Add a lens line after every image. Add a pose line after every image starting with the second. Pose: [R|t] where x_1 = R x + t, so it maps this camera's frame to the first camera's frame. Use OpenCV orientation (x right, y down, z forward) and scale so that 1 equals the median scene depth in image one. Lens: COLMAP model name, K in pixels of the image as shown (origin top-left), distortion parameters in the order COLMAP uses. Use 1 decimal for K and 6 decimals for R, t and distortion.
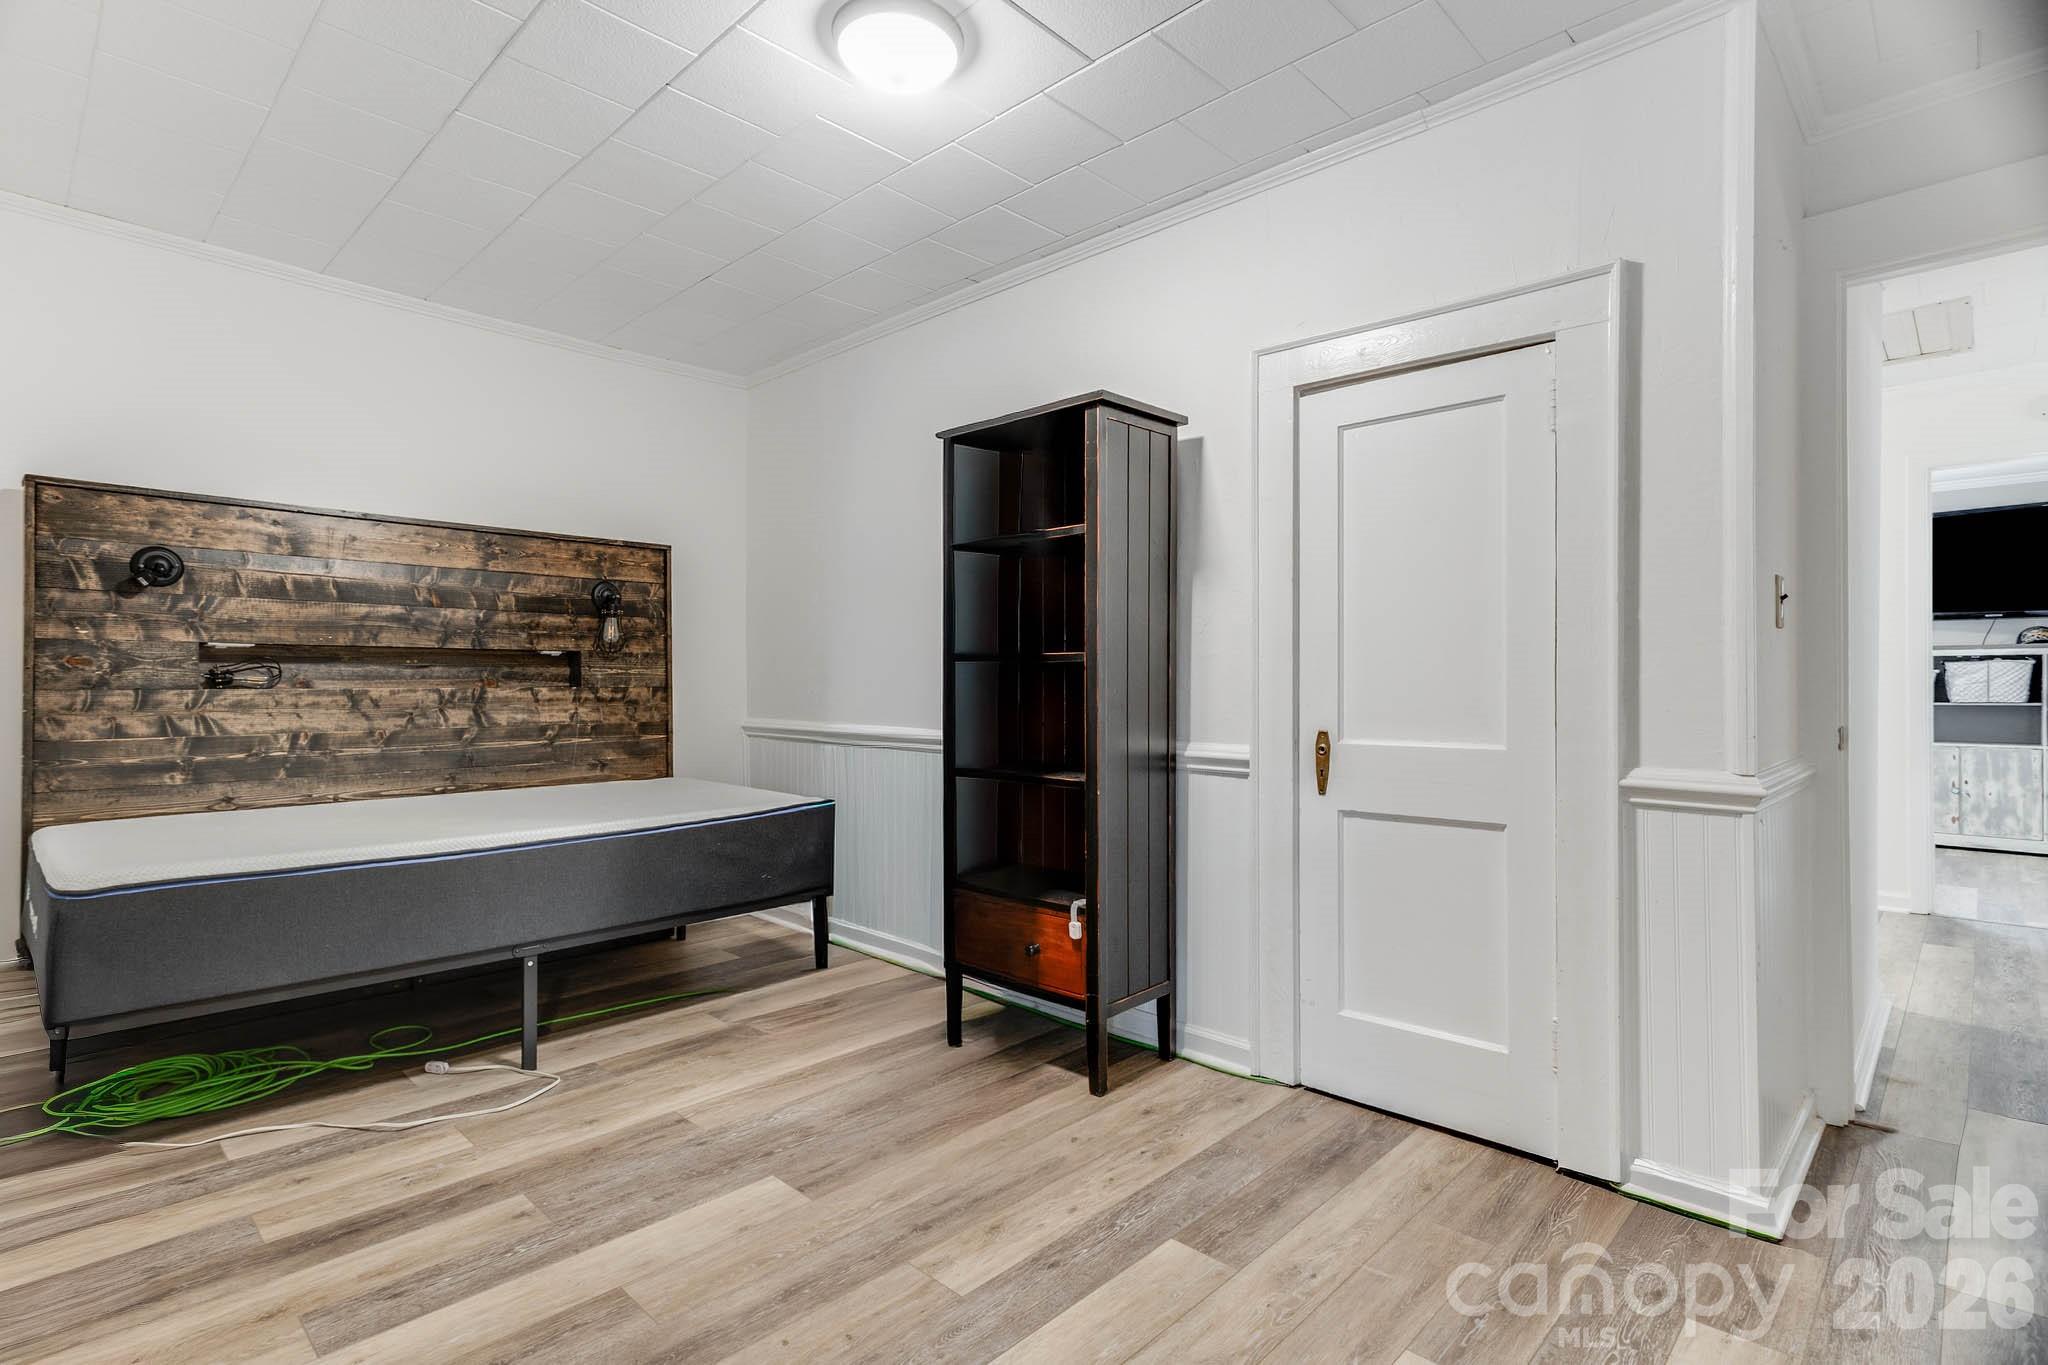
lens RADIAL K [[932.4, 0, 1022.5], [0, 932.4, 686.3], [0, 0, 1]] dist [0.011653, -0.000116]
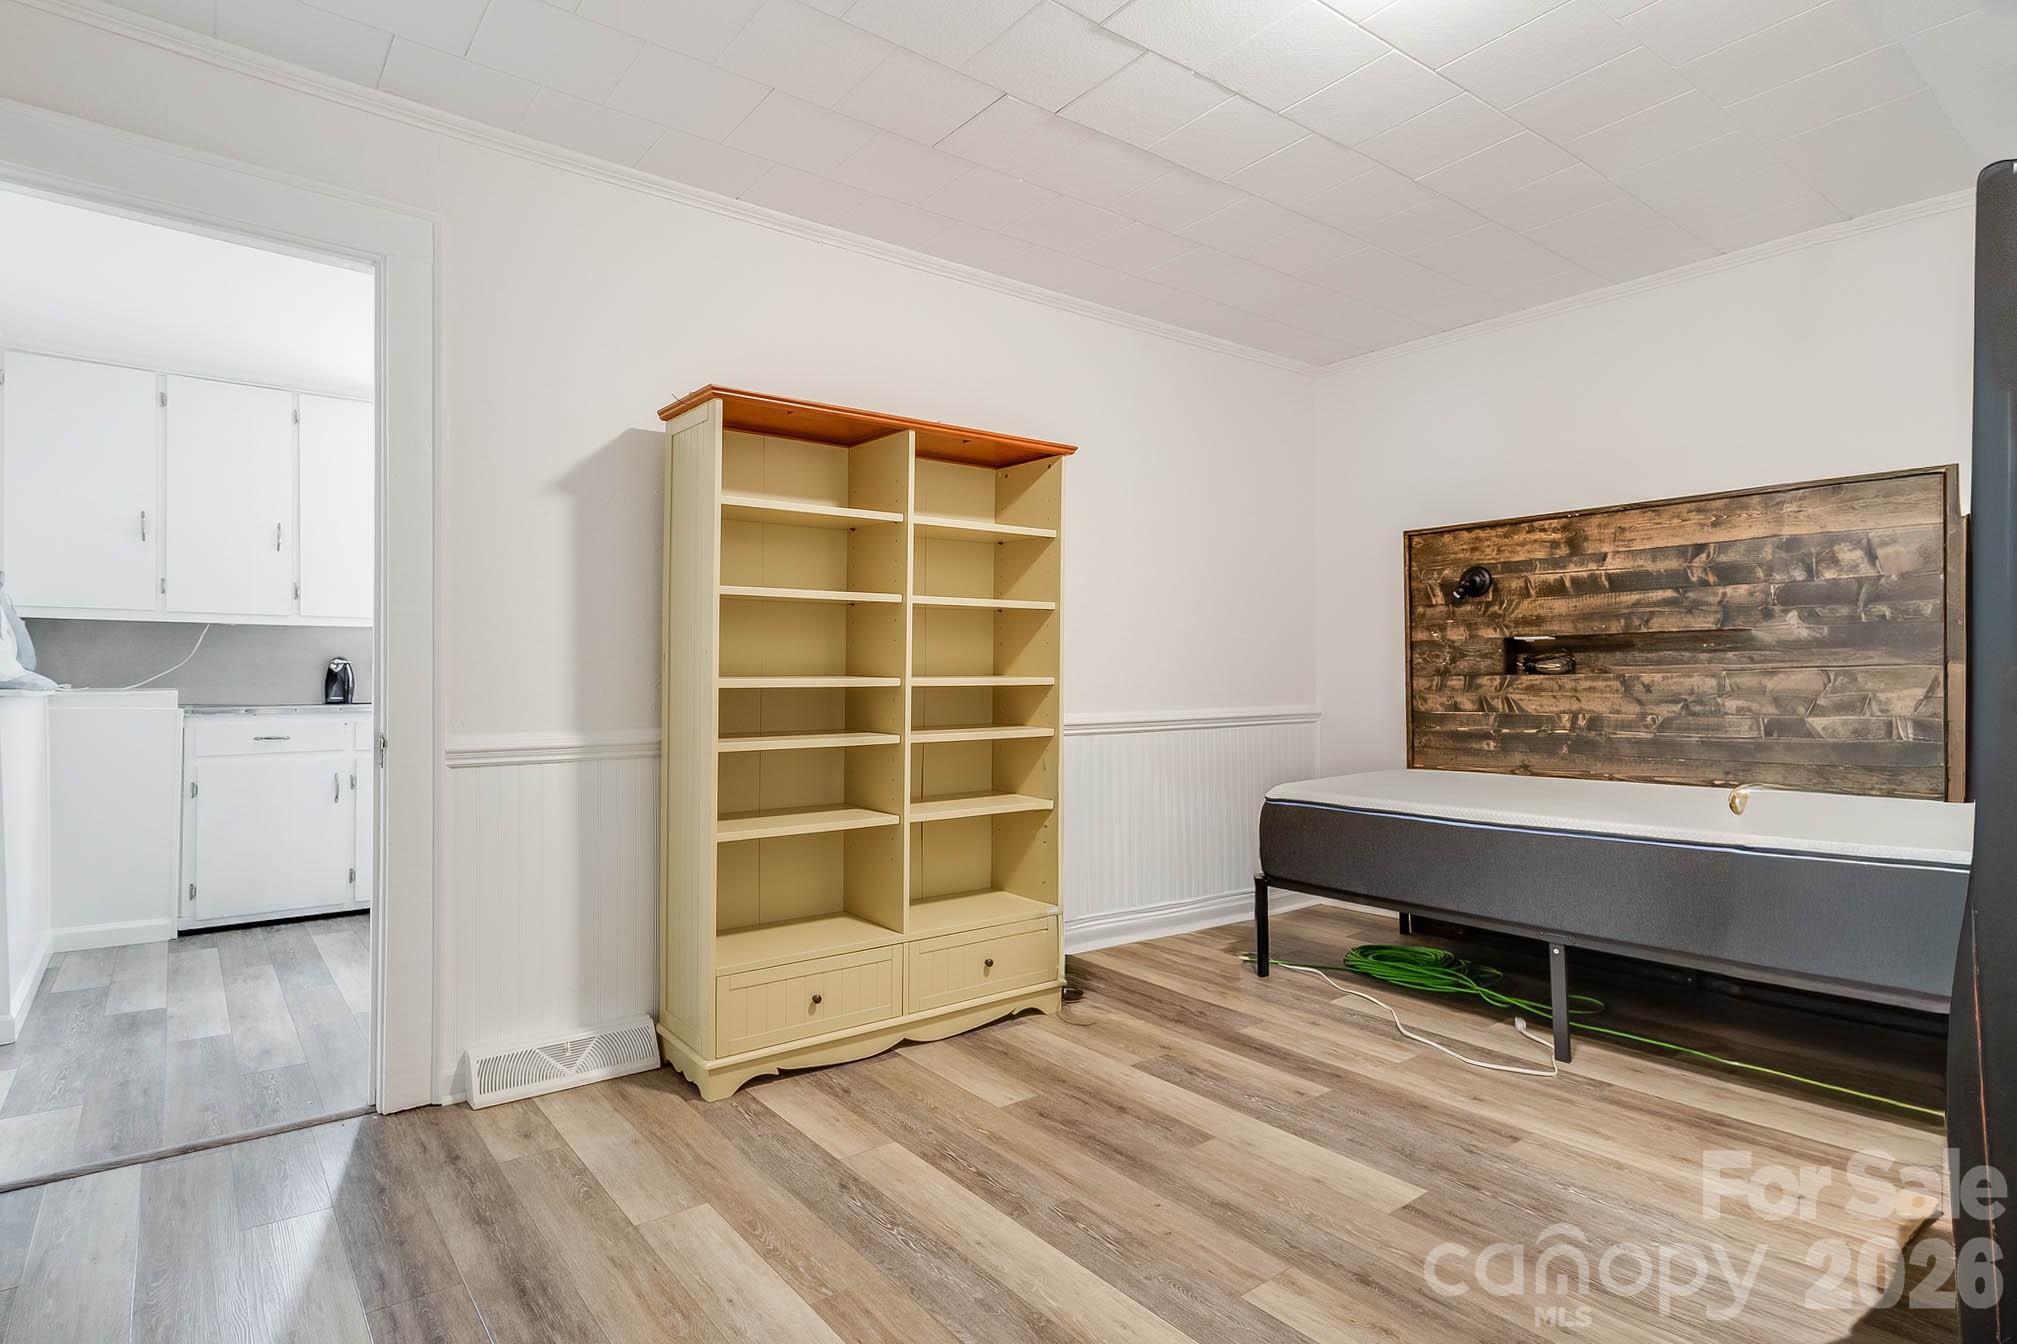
lens RADIAL K [[1077.0, 0, 1007.5], [0, 1077.0, 674.1], [0, 0, 1]] dist [0.005904, 0.000732]
pose [[-0.121218, -0.004734, -0.992615, 0.646168], [0.006893, 0.999961, -0.005611, 0.005119], [0.992602, -0.007522, -0.121181, 0.537771]]
